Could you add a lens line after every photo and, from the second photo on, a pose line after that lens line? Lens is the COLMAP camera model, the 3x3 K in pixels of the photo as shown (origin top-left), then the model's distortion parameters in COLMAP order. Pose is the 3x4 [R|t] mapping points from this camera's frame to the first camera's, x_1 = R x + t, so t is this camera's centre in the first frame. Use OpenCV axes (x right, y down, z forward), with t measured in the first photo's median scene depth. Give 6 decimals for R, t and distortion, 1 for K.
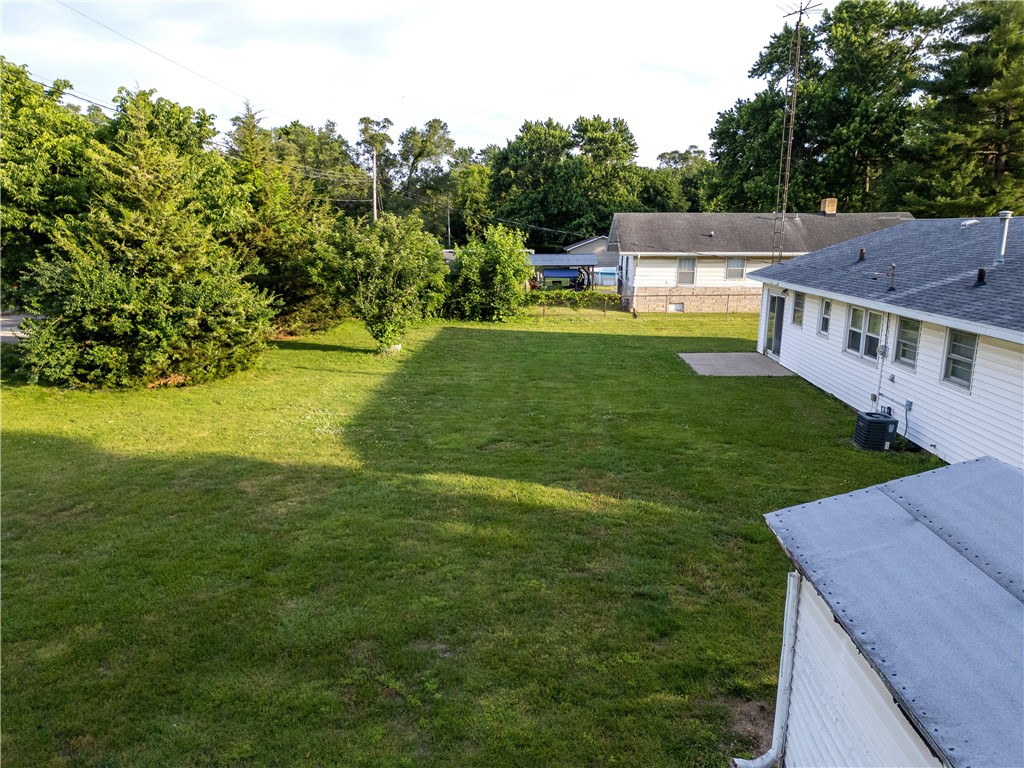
lens RADIAL K [[715.0, 0, 509.9], [0, 715.0, 383.5], [0, 0, 1]] dist [0.067925, -0.056150]
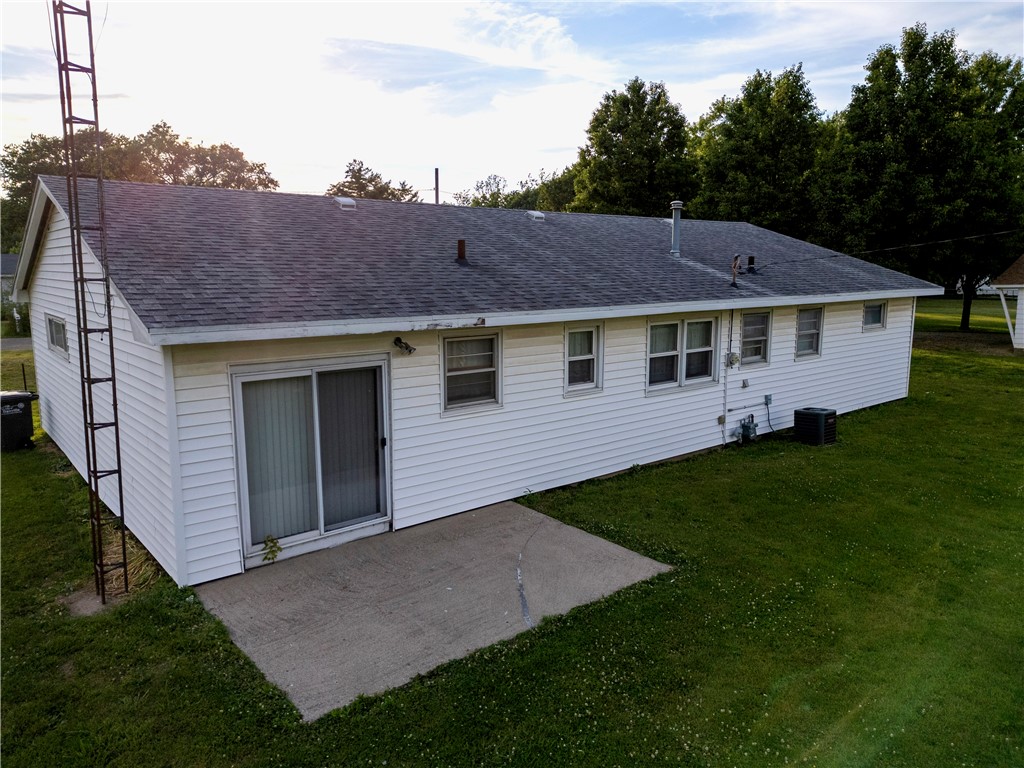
lens RADIAL K [[715.0, 0, 502.8], [0, 715.0, 375.8], [0, 0, 1]] dist [0.067925, -0.056150]
pose [[-0.672098, -0.114945, 0.731486, 0.037735], [0.153089, 0.944963, 0.289151, -0.132763], [-0.724464, 0.306320, -0.617511, 0.741270]]
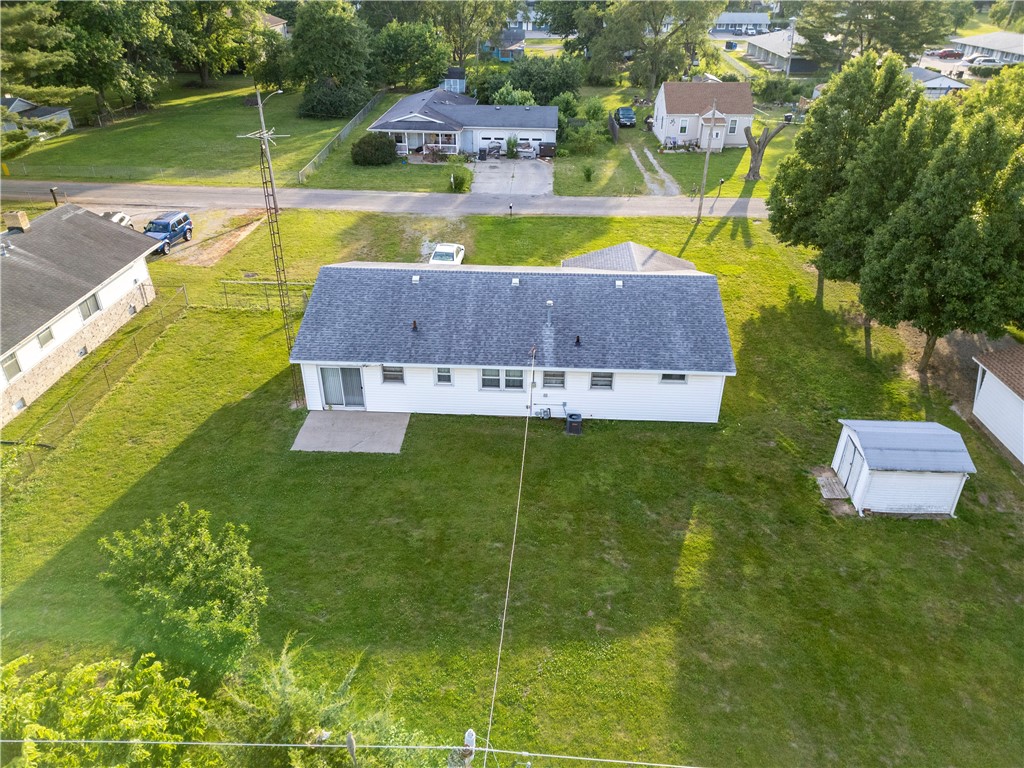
lens RADIAL K [[715.0, 0, 515.0], [0, 715.0, 378.2], [0, 0, 1]] dist [0.067925, -0.056150]
pose [[-0.014480, -0.504433, 0.863329, -0.466869], [0.200745, 0.844373, 0.496725, -0.429792], [-0.979537, 0.180501, 0.089036, 0.382969]]
